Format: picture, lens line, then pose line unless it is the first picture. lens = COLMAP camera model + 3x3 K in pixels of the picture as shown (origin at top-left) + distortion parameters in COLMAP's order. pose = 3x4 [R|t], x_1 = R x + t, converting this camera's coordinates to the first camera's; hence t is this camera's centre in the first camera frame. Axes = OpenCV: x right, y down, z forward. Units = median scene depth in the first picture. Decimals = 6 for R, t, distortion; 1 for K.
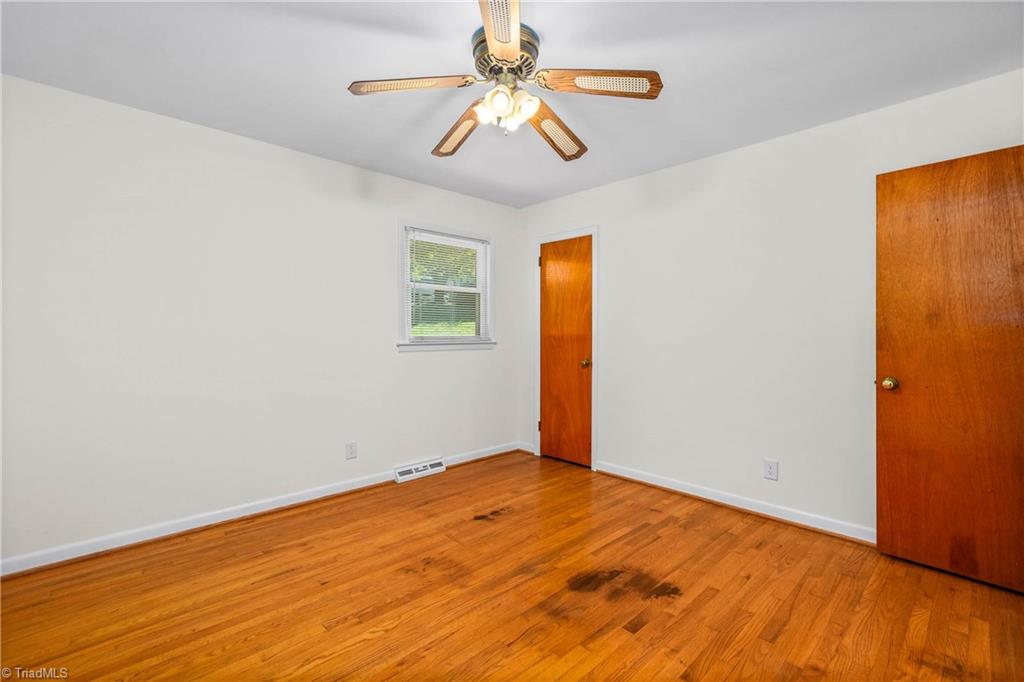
lens RADIAL K [[457.5, 0, 510.2], [0, 457.5, 331.5], [0, 0, 1]] dist [-0.000901, 0.000145]
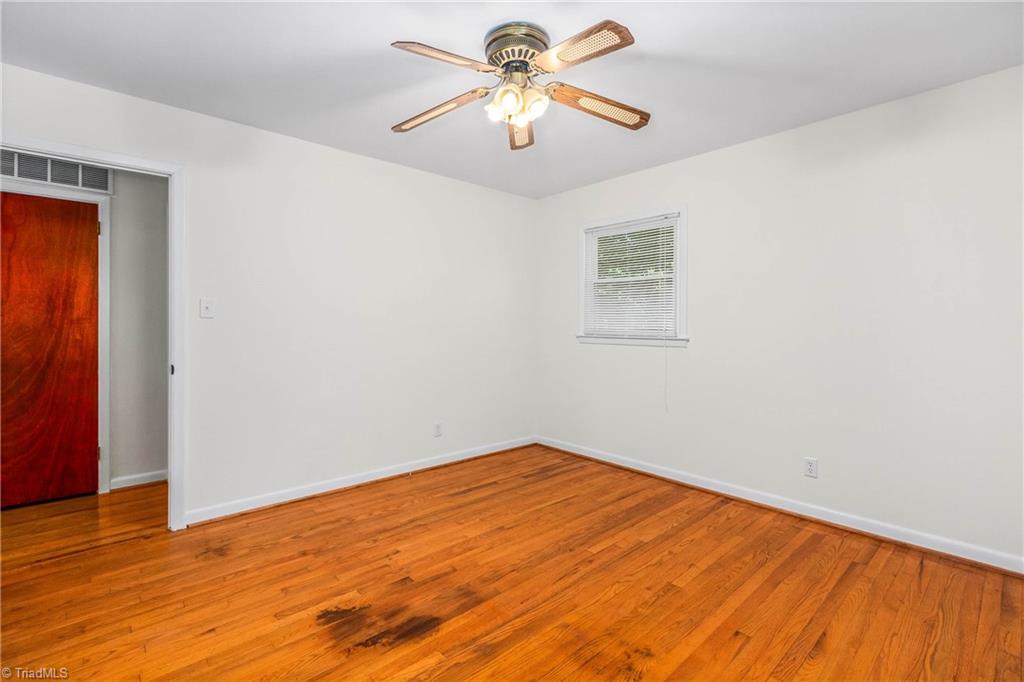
lens RADIAL K [[457.5, 0, 510.2], [0, 457.5, 331.5], [0, 0, 1]] dist [-0.000901, 0.000145]
pose [[-0.999468, -0.003313, 0.032452, -0.027453], [-0.002978, 0.999942, 0.010341, 0.005954], [-0.032484, 0.010239, -0.999420, 1.881626]]
